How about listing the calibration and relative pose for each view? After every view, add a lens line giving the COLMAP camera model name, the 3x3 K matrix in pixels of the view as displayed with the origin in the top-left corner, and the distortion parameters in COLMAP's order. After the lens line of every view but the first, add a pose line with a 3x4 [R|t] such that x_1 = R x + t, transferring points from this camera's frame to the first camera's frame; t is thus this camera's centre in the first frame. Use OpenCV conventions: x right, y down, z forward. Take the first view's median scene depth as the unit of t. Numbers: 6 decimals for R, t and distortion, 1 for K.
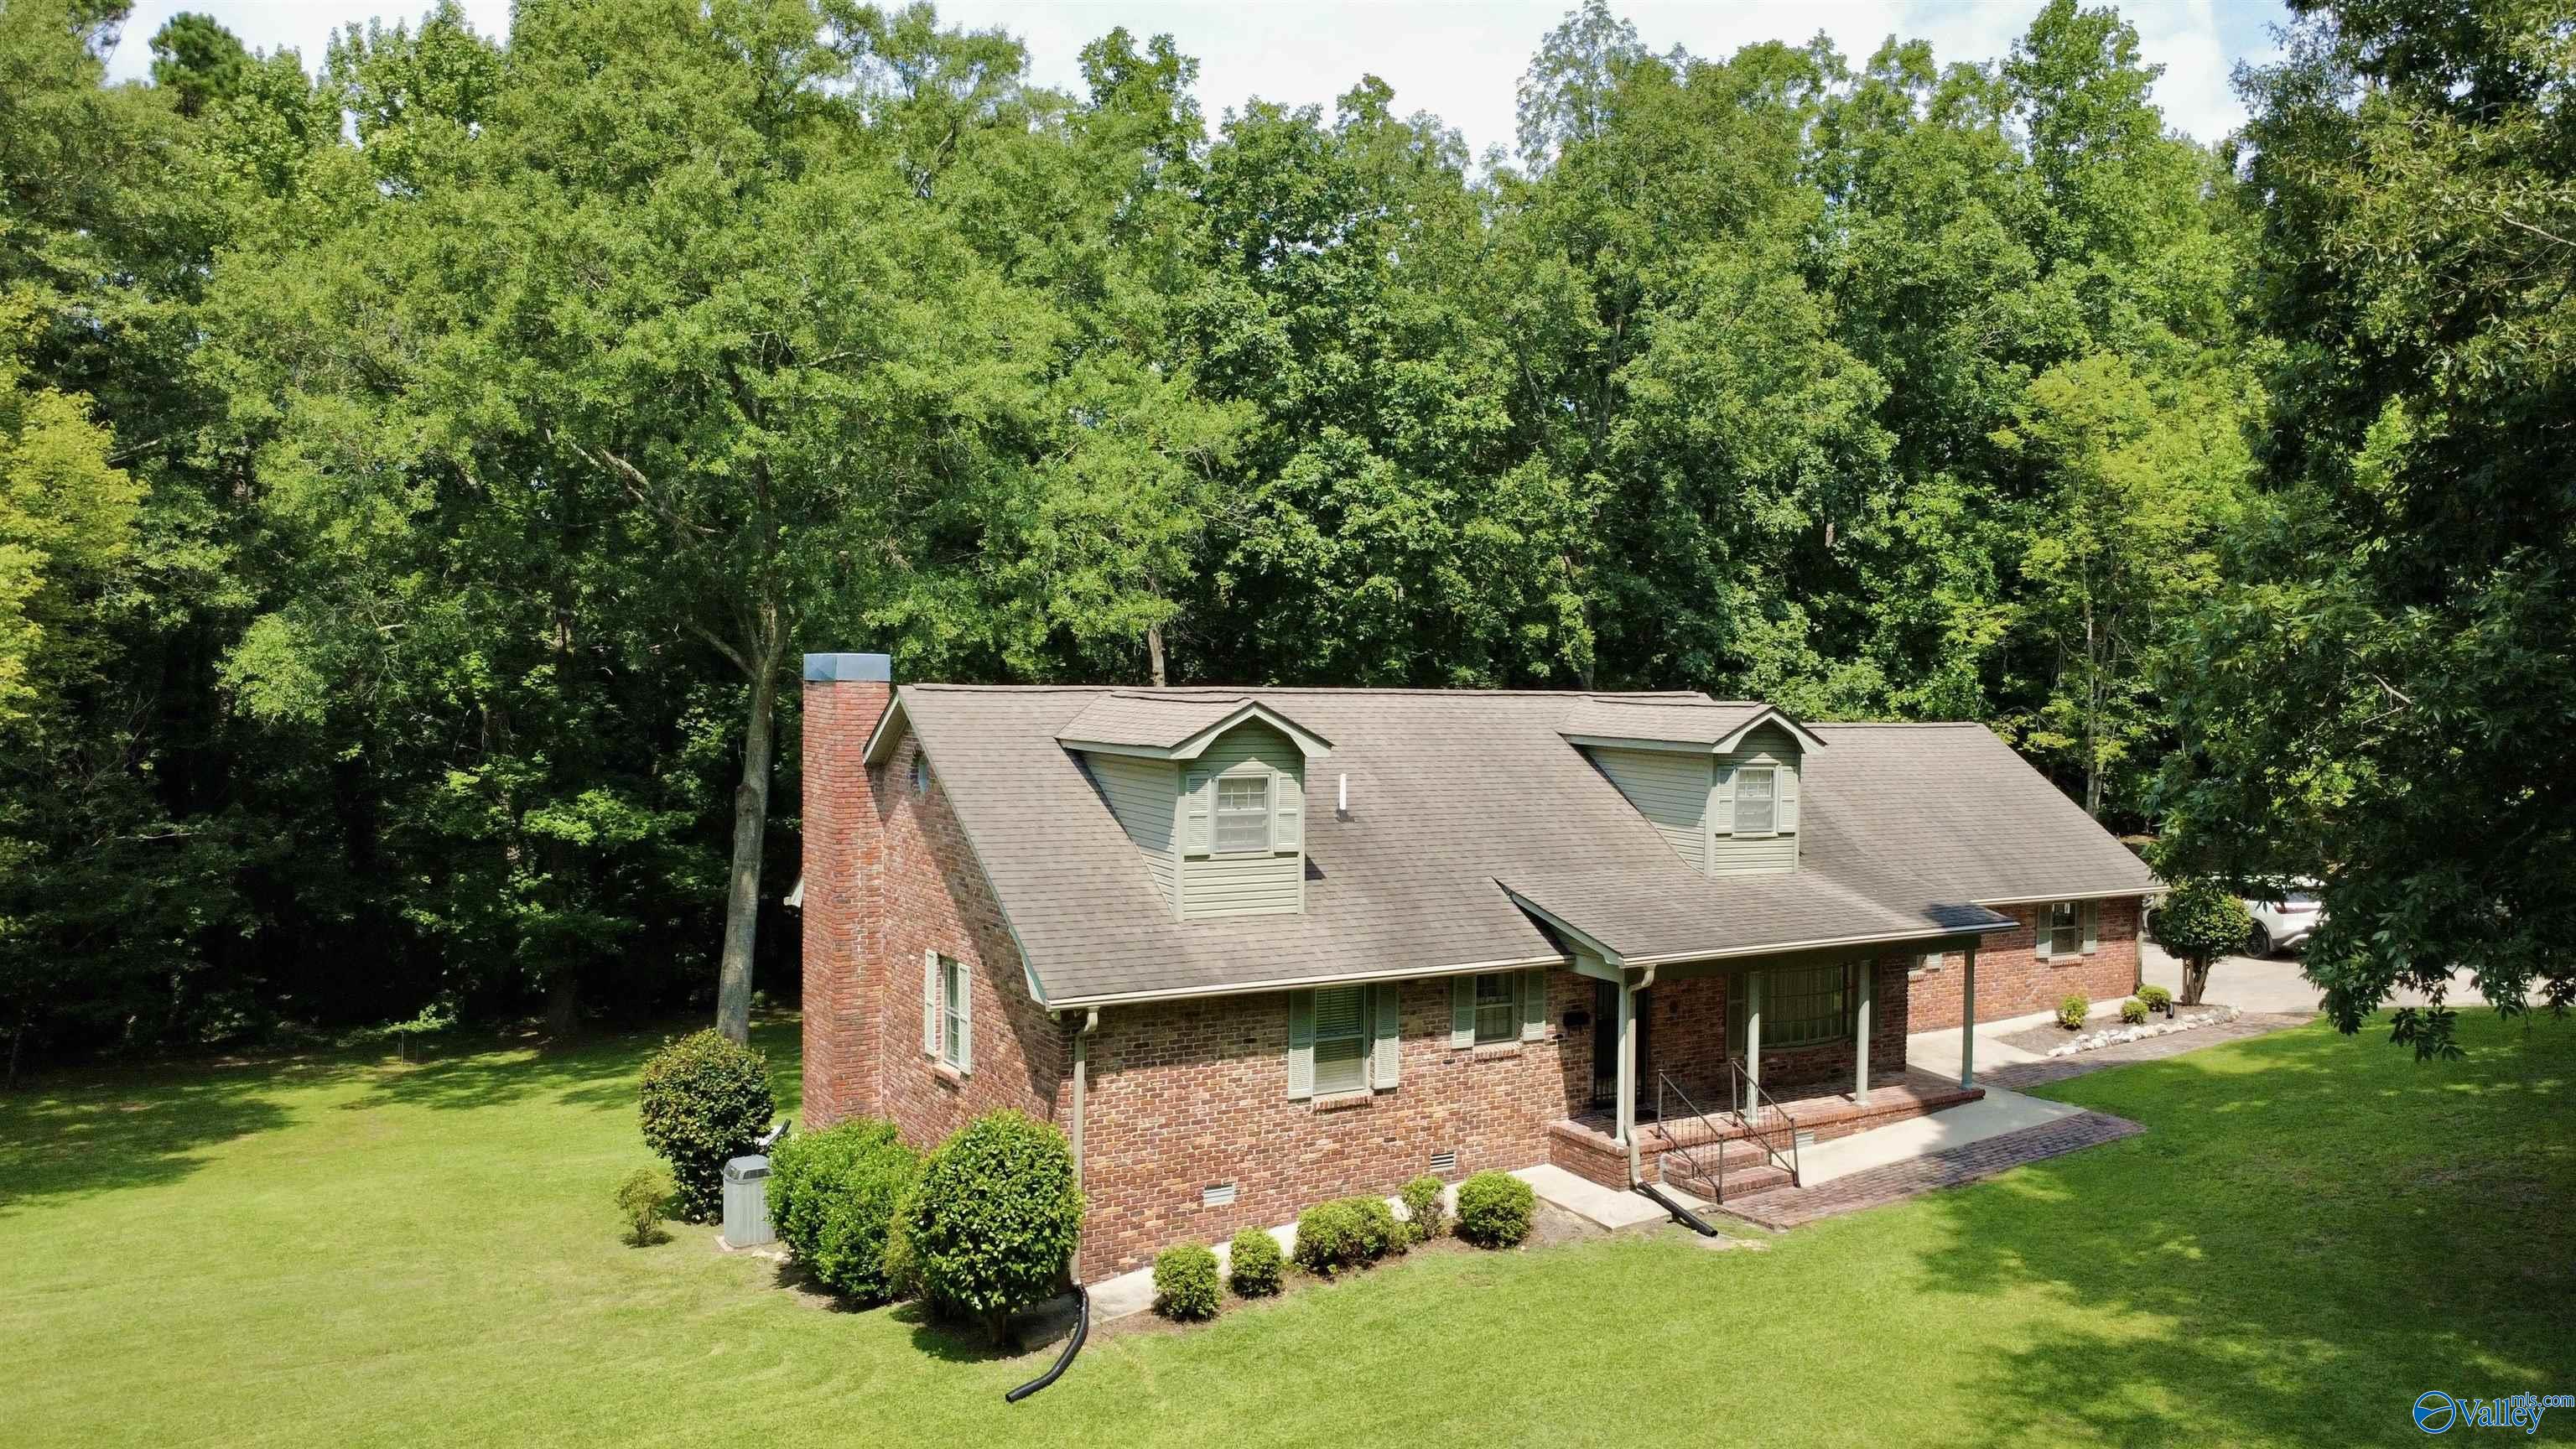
lens RADIAL K [[1868.3, 0, 1276.6], [0, 1868.3, 727.7], [0, 0, 1]] dist [0.000463, 0.003517]
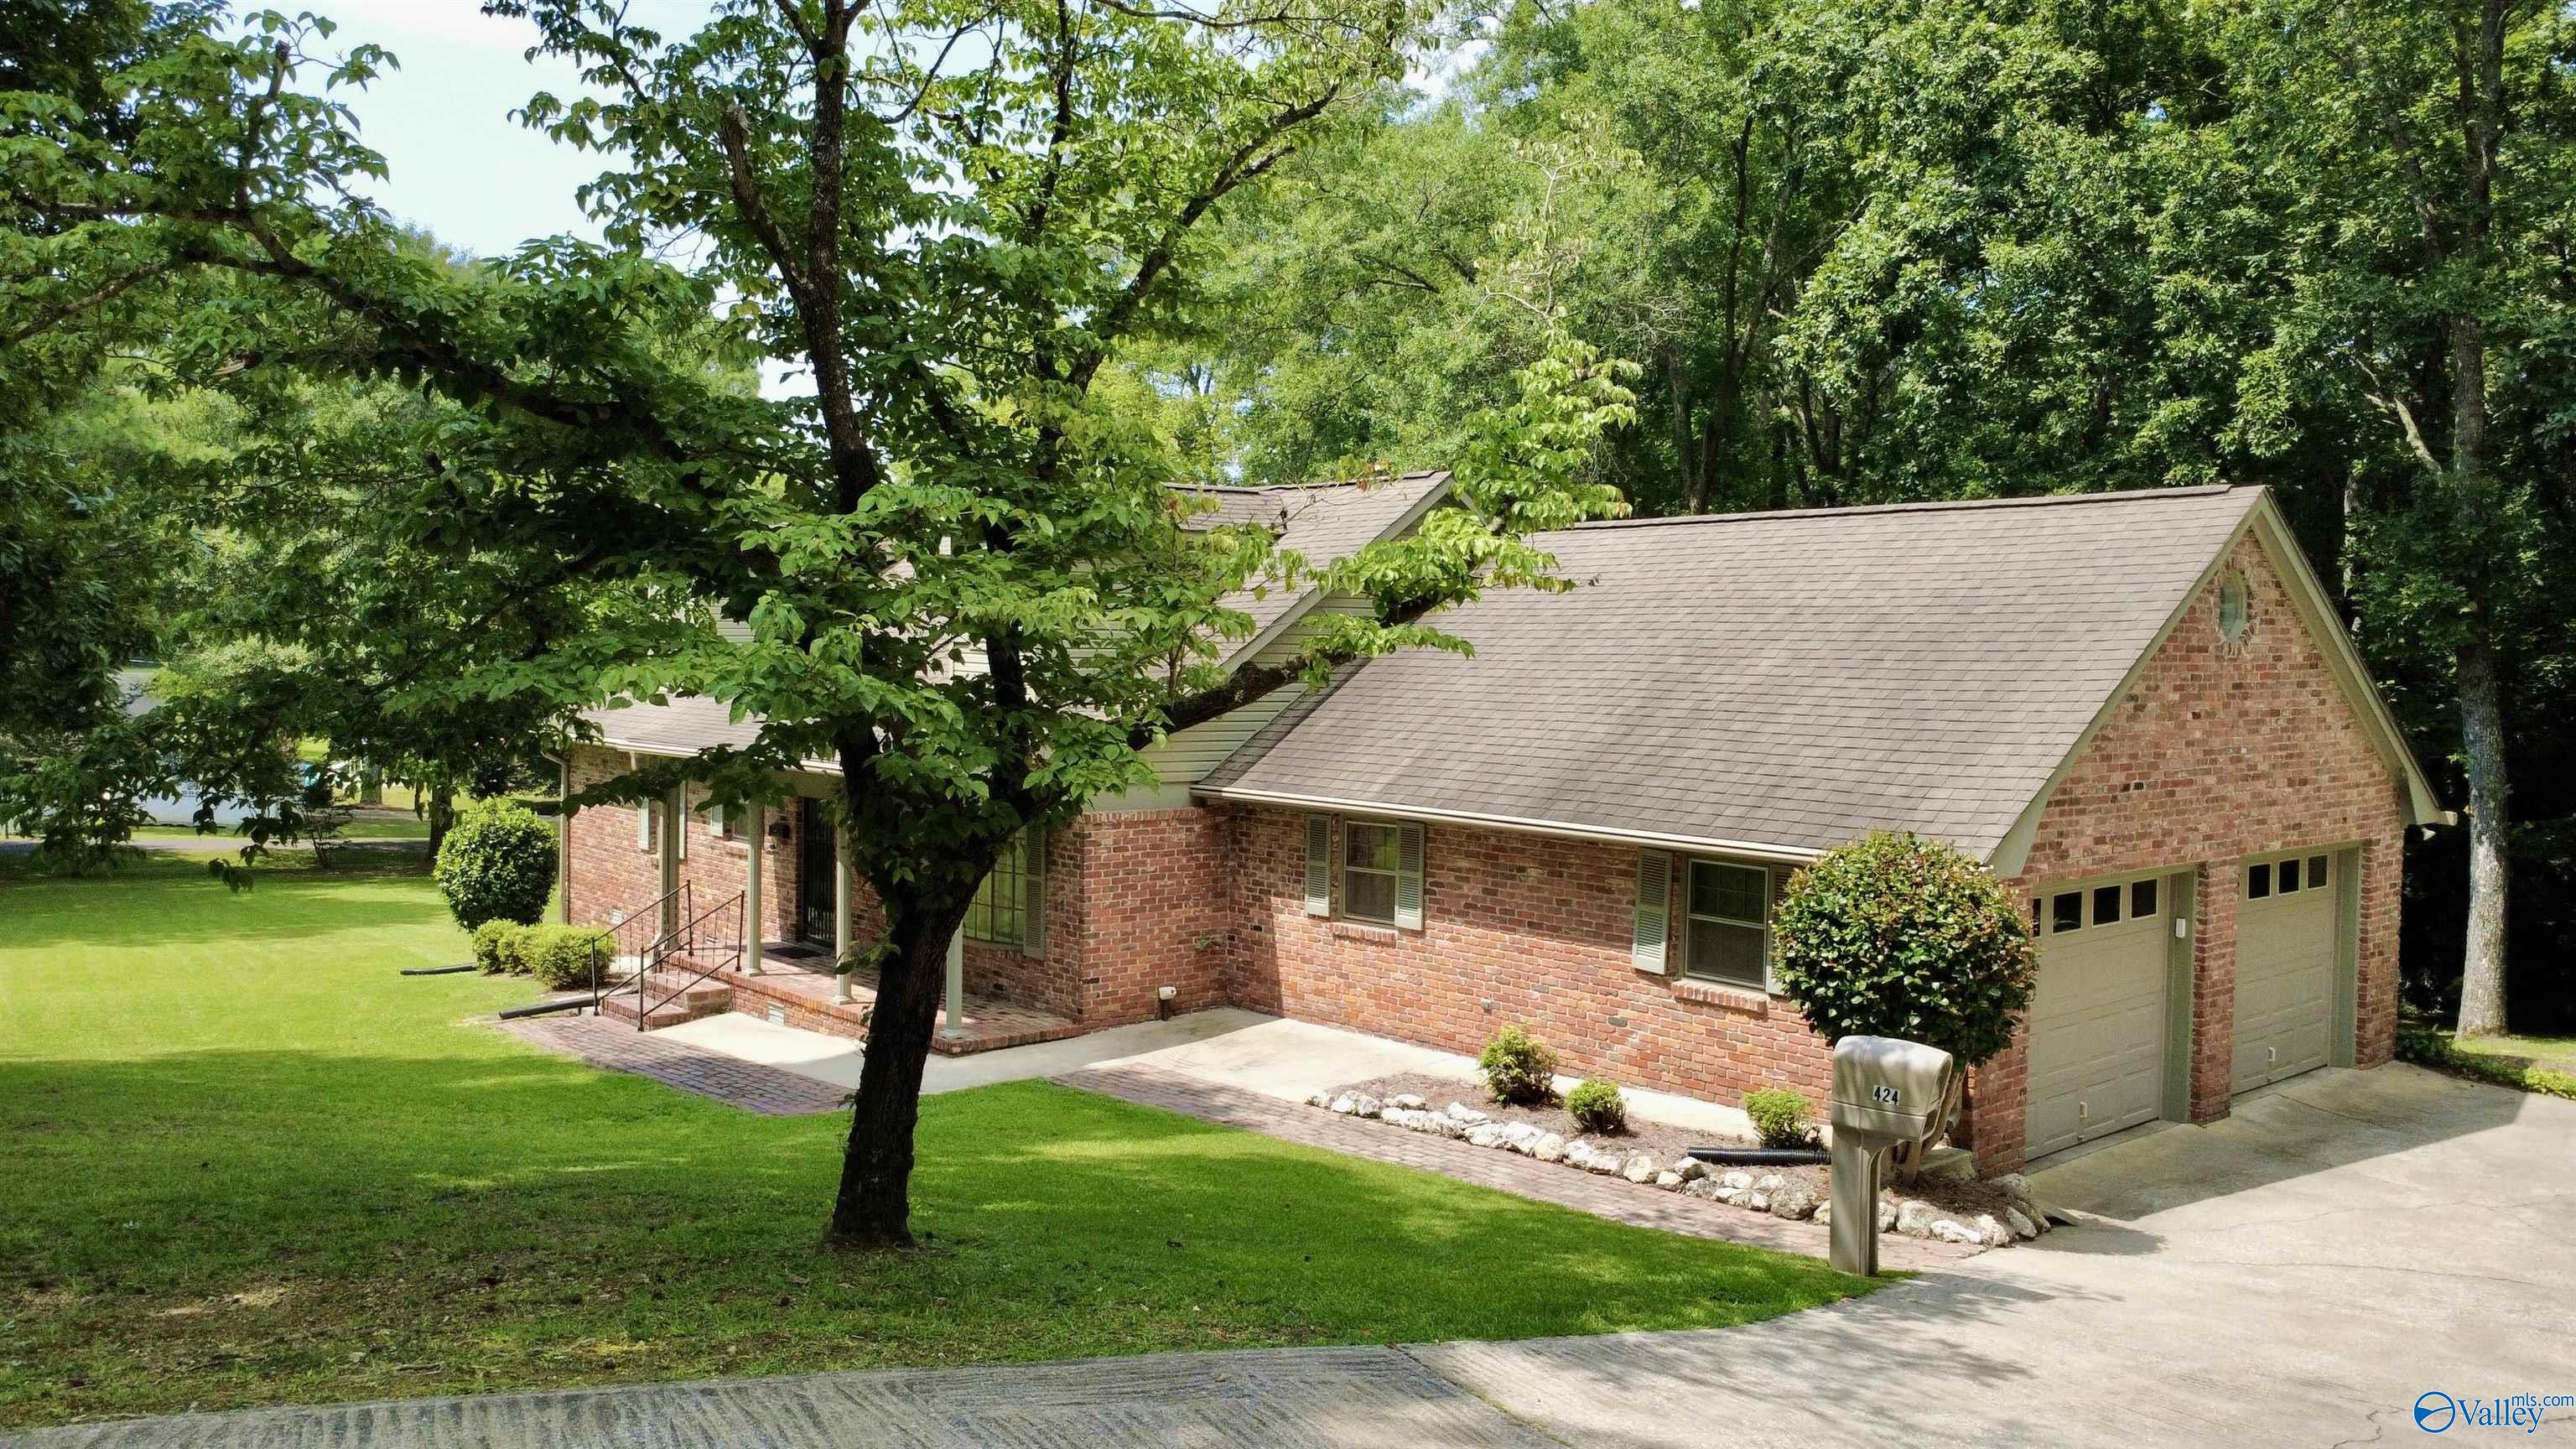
lens RADIAL K [[1868.3, 0, 1286.5], [0, 1868.3, 735.8], [0, 0, 1]] dist [0.000463, 0.003517]
pose [[0.175934, 0.033112, -0.983845, 1.042847], [-0.044831, 0.998667, 0.025594, 0.070865], [0.983381, 0.039604, 0.177184, 1.022467]]
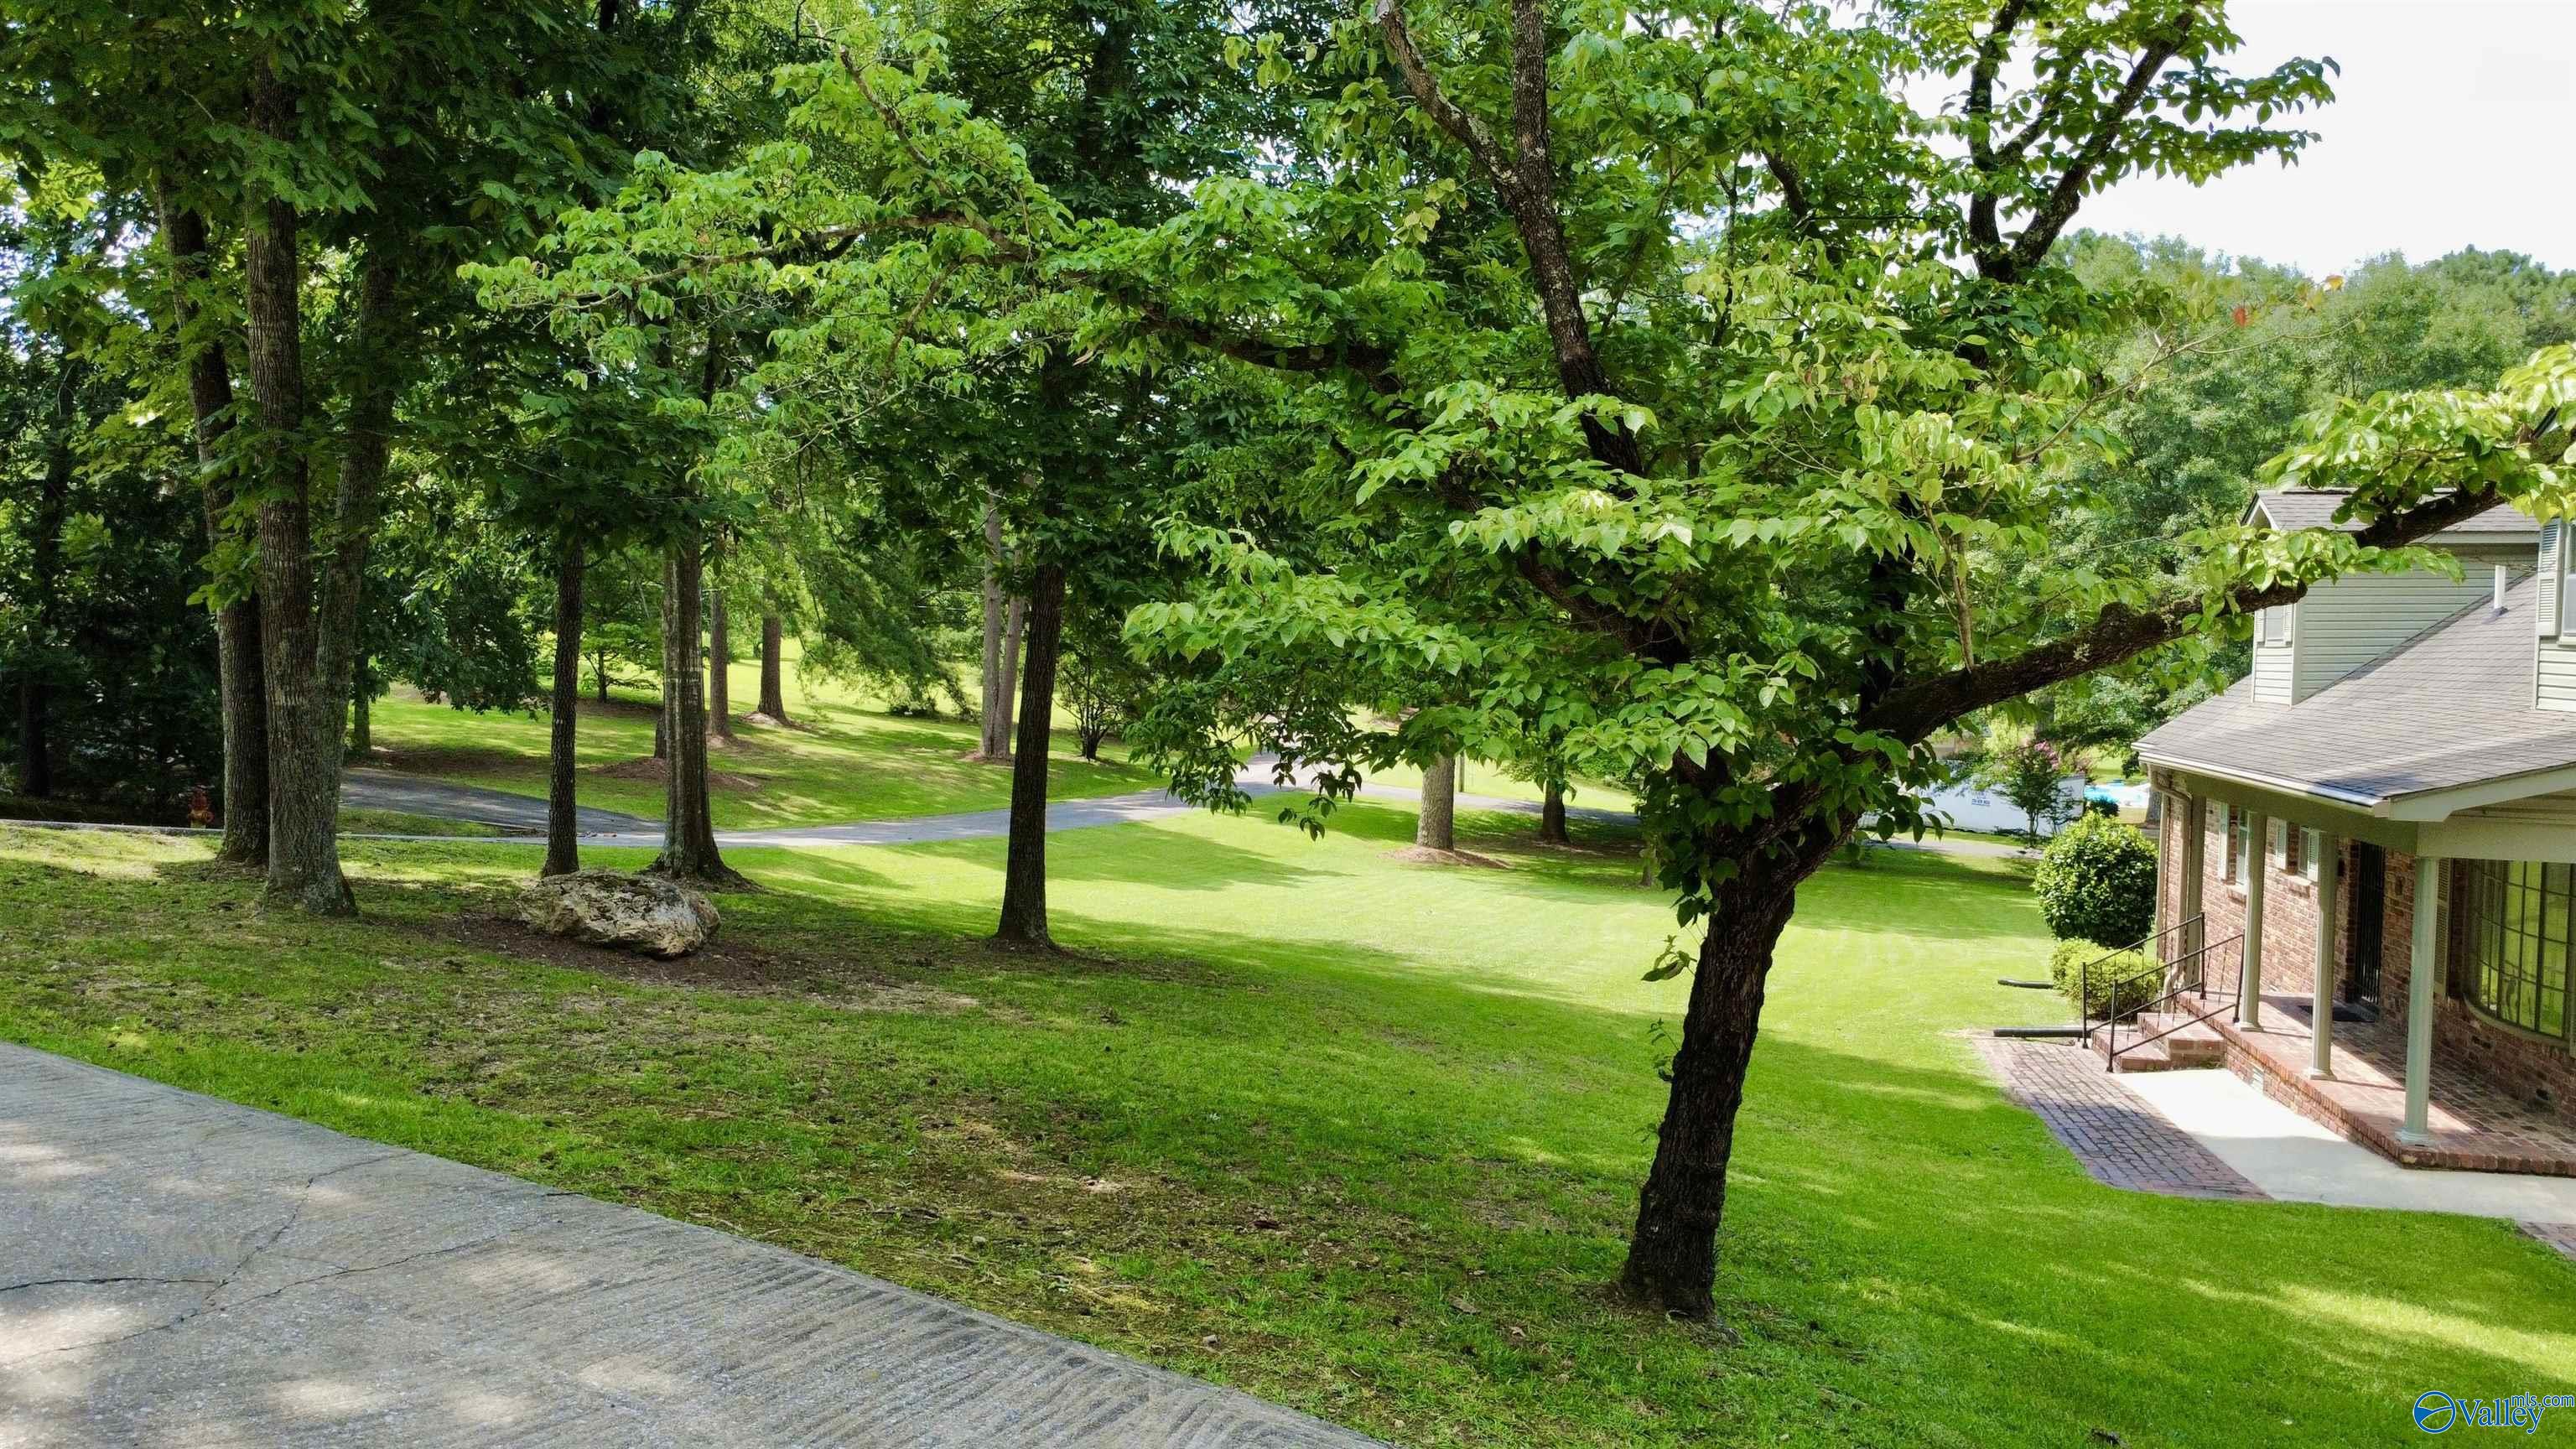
lens RADIAL K [[1868.3, 0, 1283.6], [0, 1868.3, 732.7], [0, 0, 1]] dist [0.000463, 0.003517]
pose [[-0.688095, 0.008918, -0.725566, 0.956362], [-0.046559, 0.997321, 0.056413, 0.073763], [0.724125, 0.072600, -0.685837, 1.145425]]
